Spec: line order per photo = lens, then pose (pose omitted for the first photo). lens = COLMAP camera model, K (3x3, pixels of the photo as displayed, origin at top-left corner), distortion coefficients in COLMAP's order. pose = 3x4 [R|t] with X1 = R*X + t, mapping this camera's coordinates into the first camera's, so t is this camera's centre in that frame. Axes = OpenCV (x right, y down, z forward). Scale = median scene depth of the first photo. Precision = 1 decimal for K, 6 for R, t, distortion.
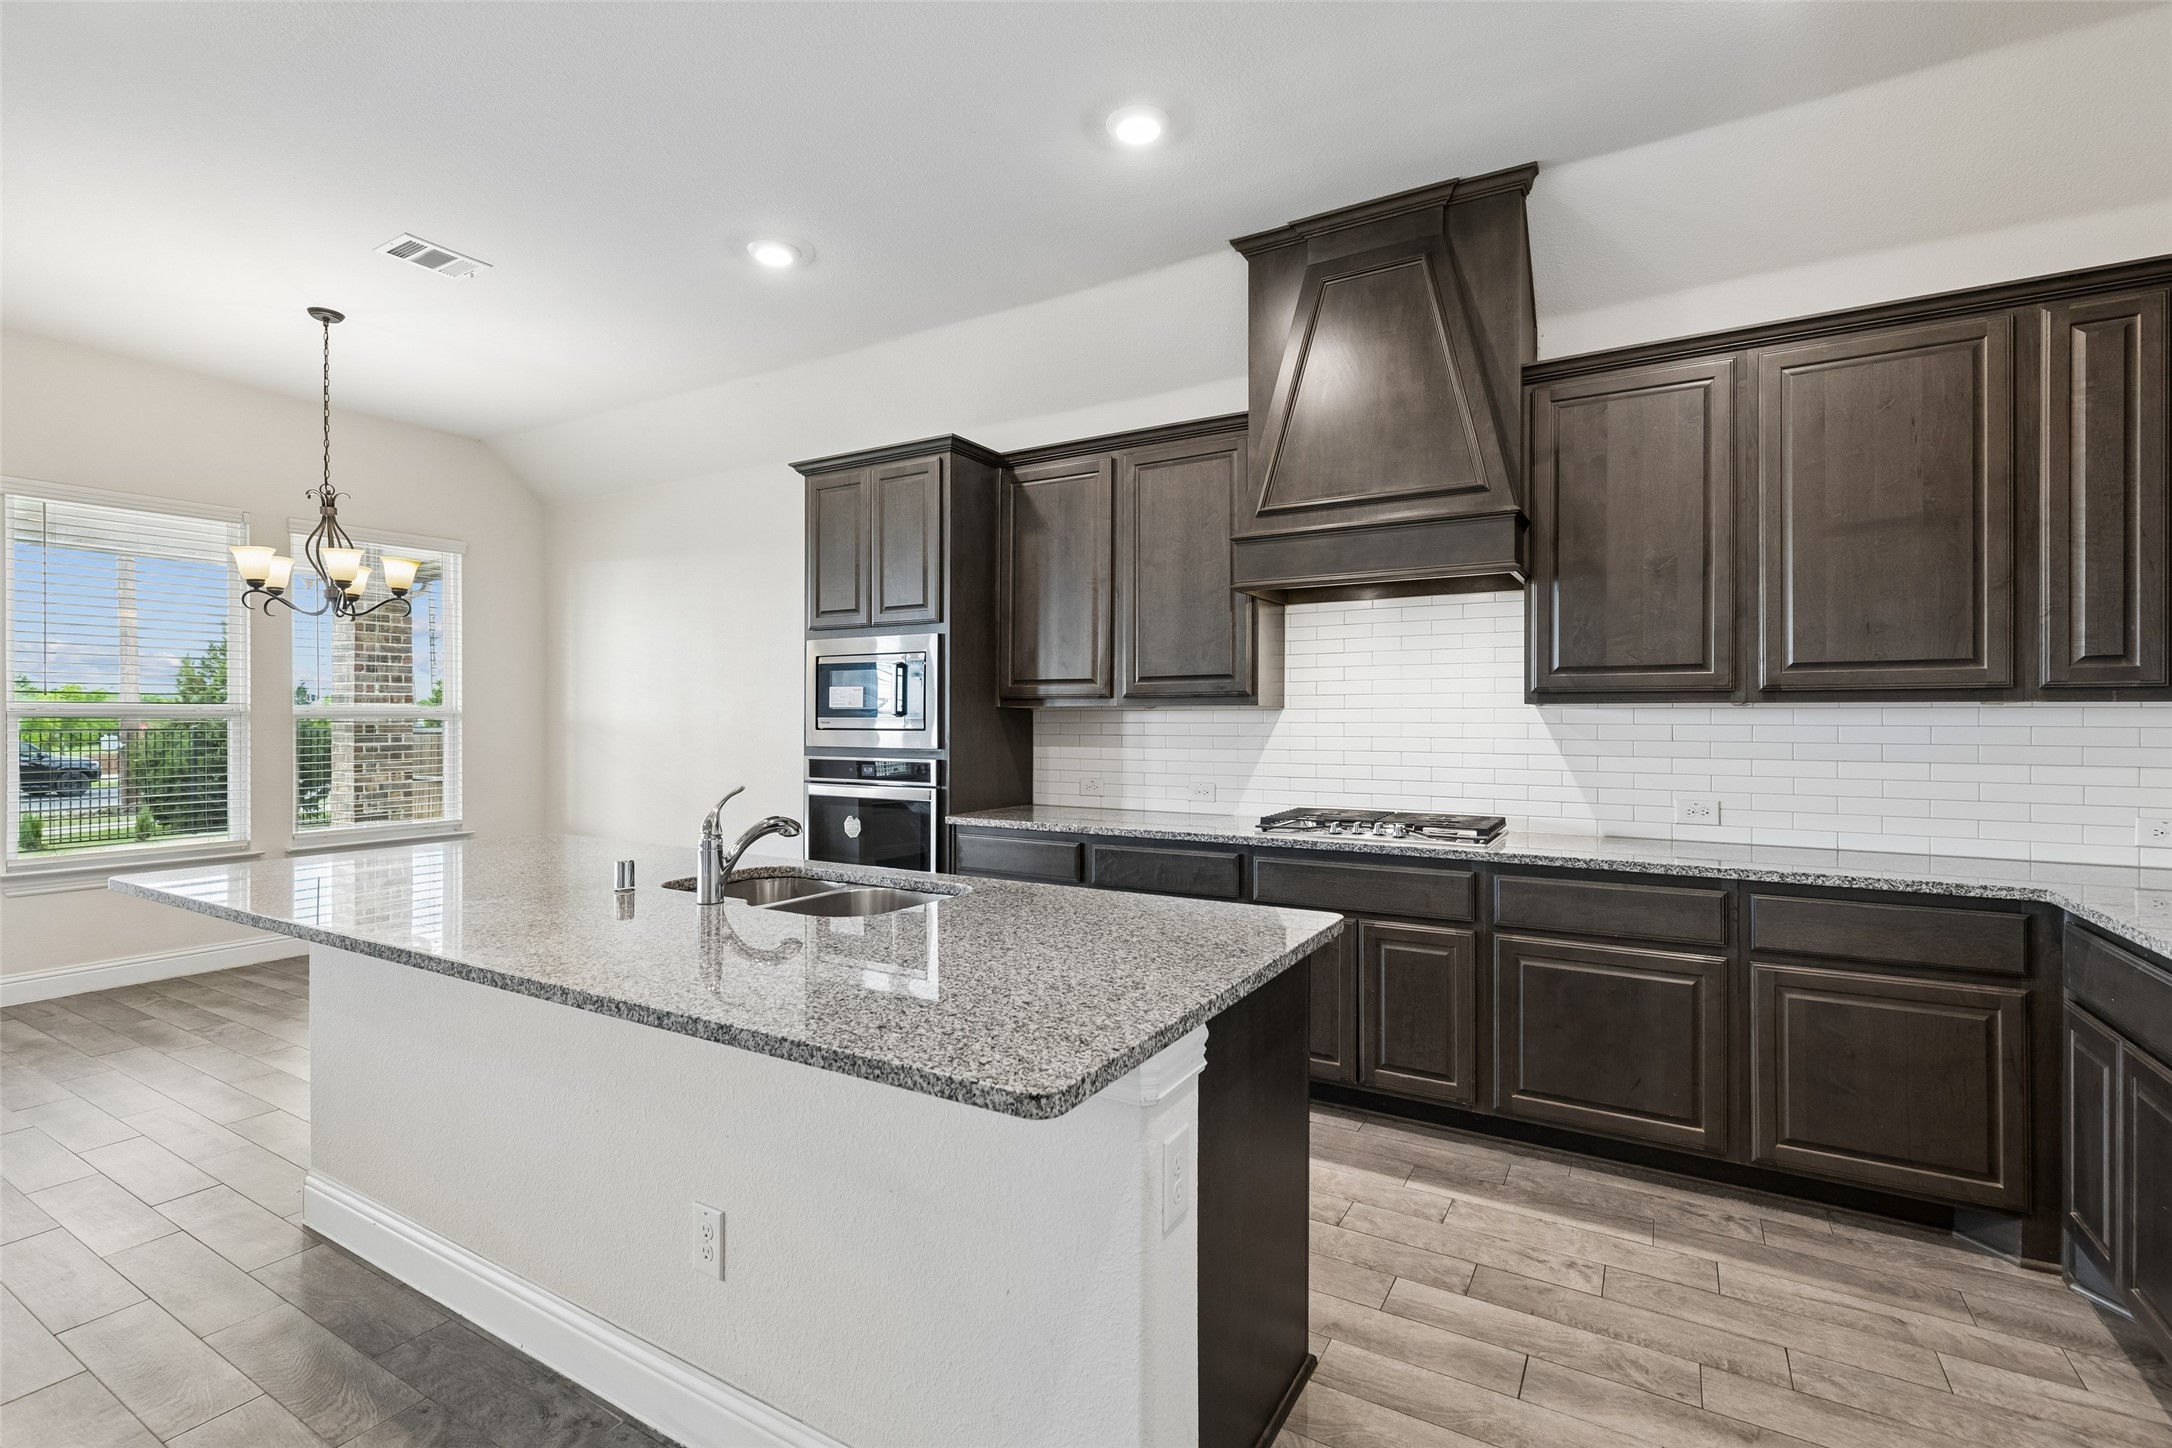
lens RADIAL K [[980.8, 0, 1079.4], [0, 980.8, 719.2], [0, 0, 1]] dist [0.010064, -0.003159]
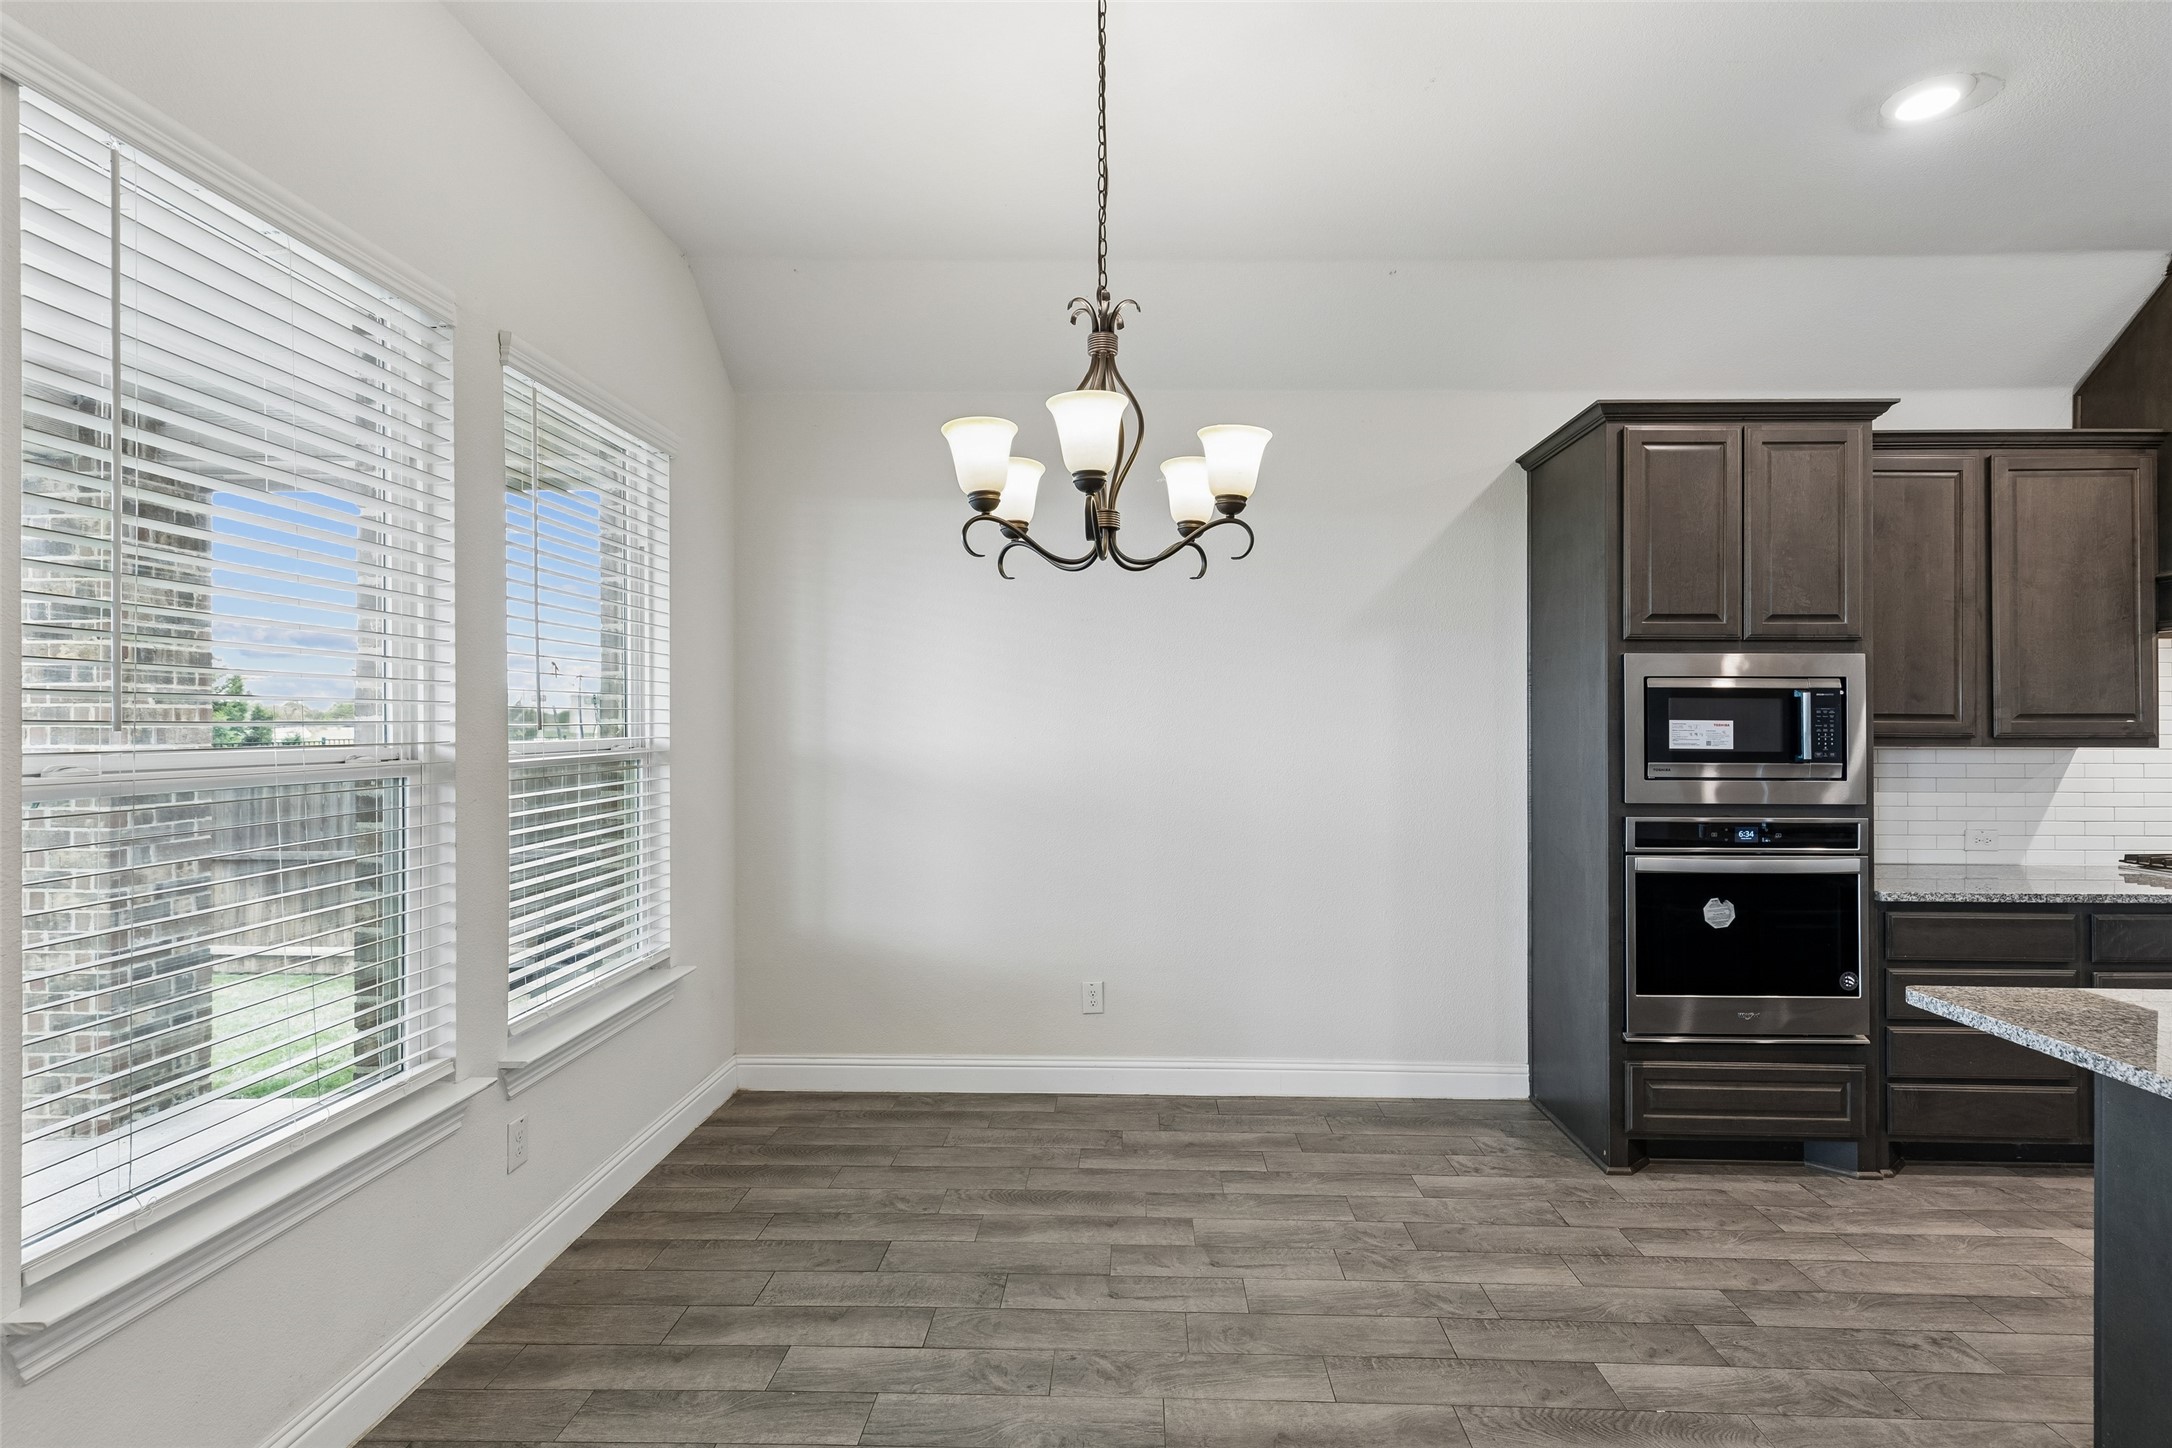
lens RADIAL K [[980.8, 0, 1116.5], [0, 980.8, 723.1], [0, 0, 1]] dist [0.010064, -0.003159]
pose [[0.867884, 0.003114, 0.496758, -1.078099], [-0.001004, 0.999989, -0.004513, -0.030397], [-0.496766, 0.003418, 0.867878, 0.643479]]
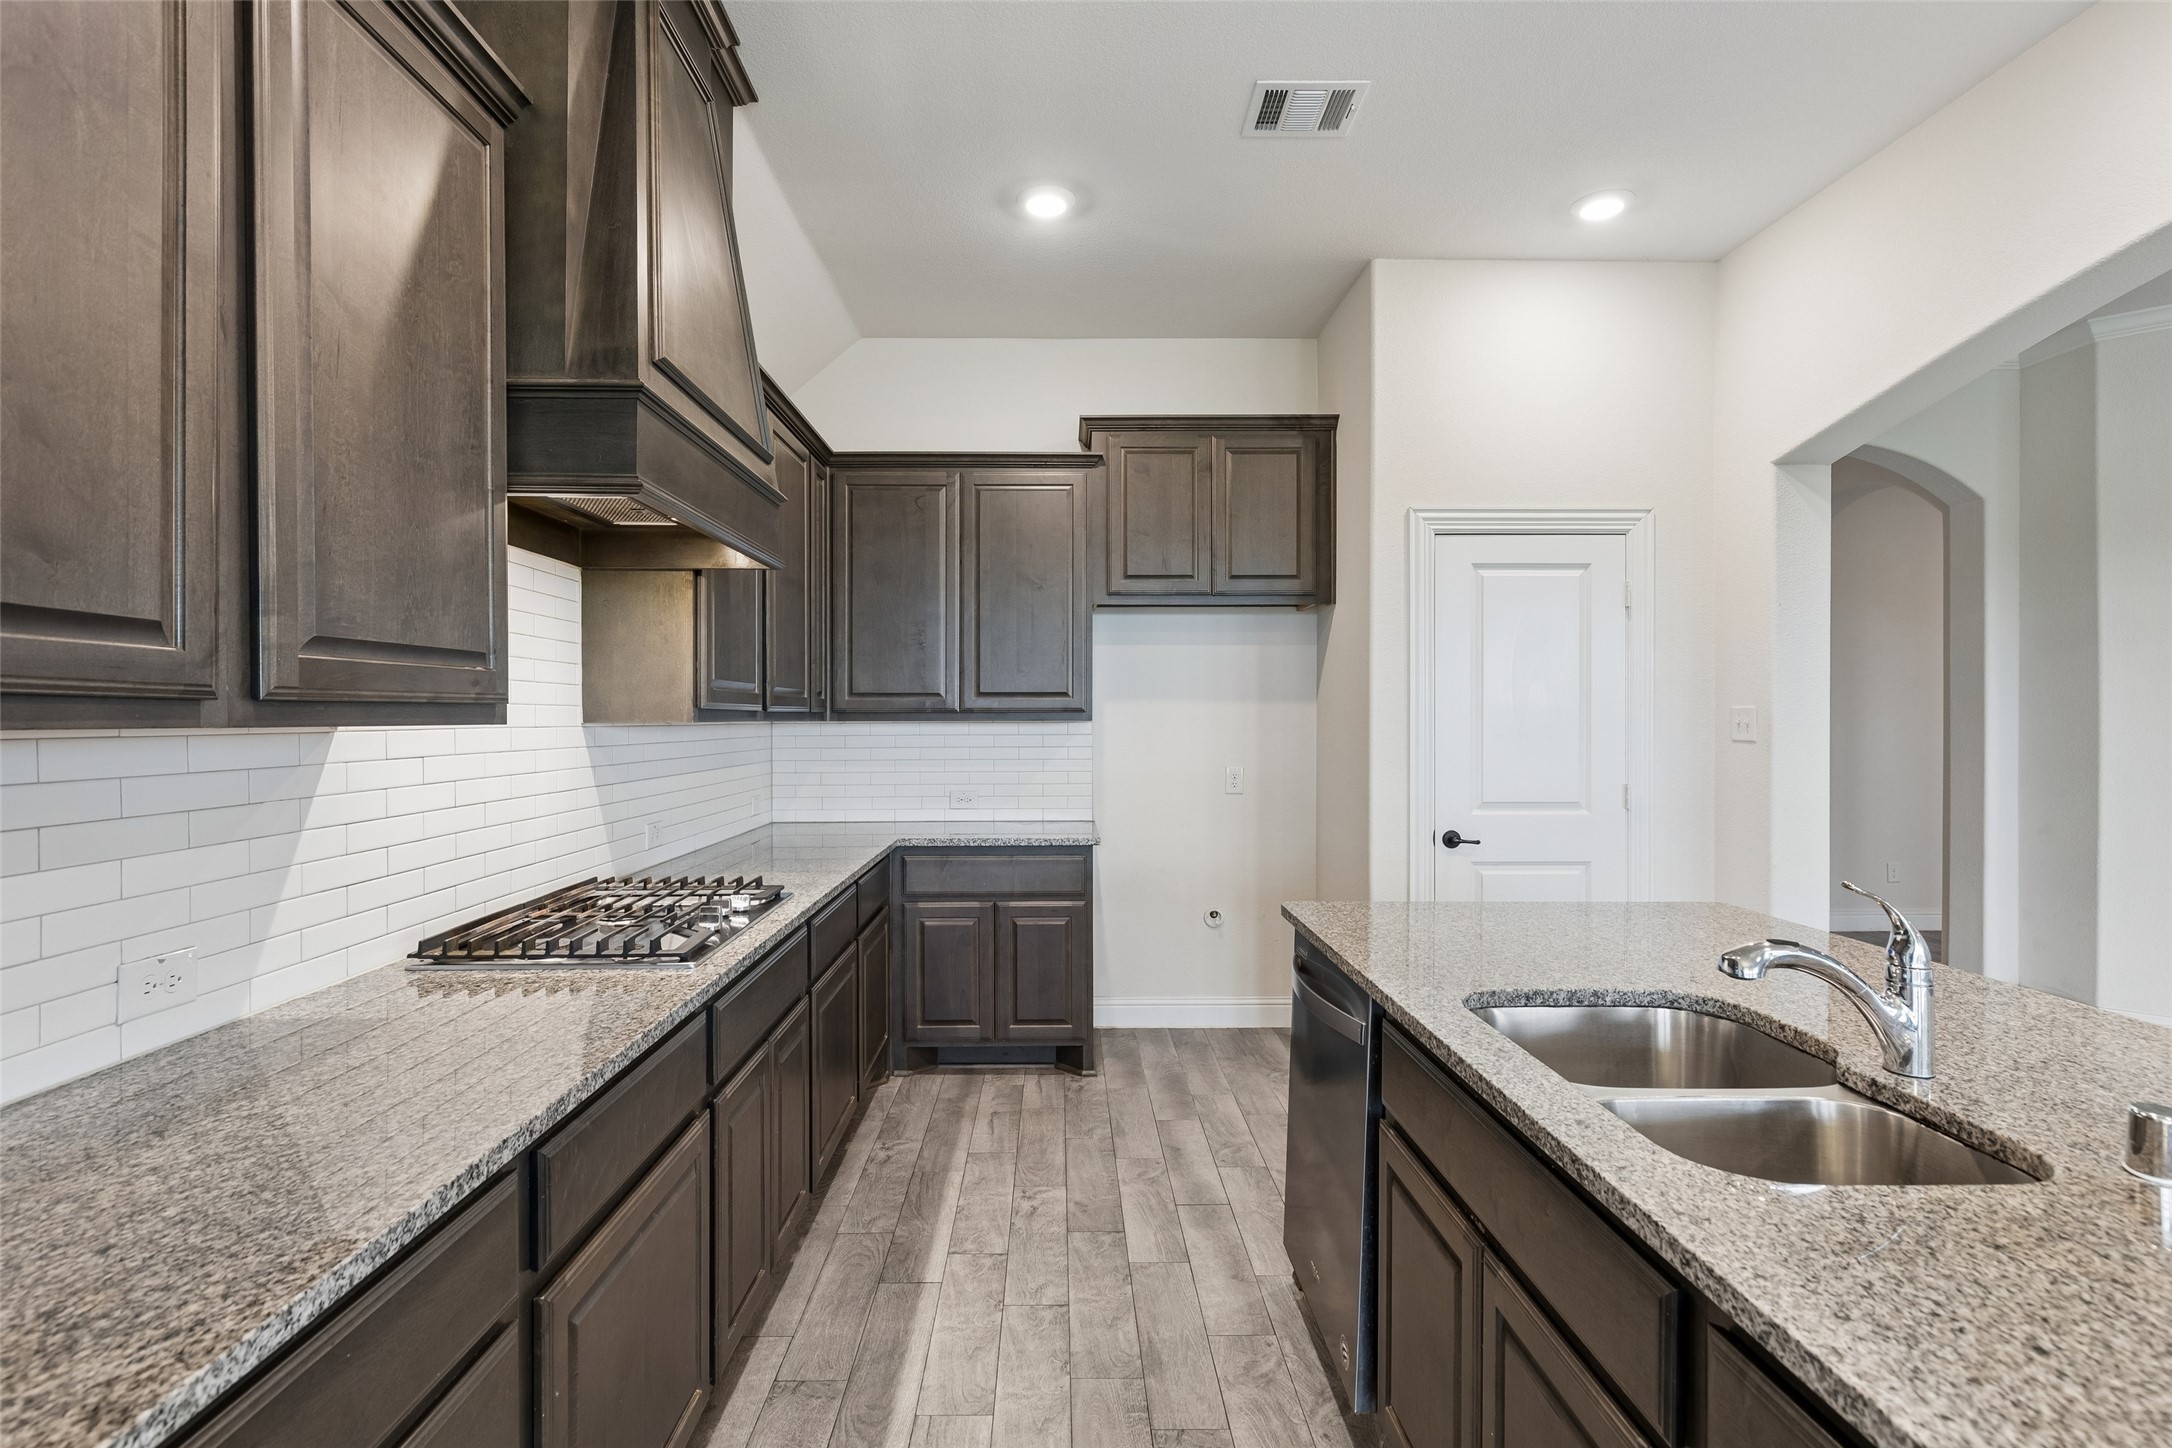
lens RADIAL K [[1022.5, 0, 1066.1], [0, 1022.5, 714.7], [0, 0, 1]] dist [-0.002165, 0.000012]
pose [[-0.523356, 0.000626, 0.852114, -0.350107], [0.000086, 1.000000, -0.000682, -0.017474], [-0.852114, -0.000284, -0.523356, 0.974133]]
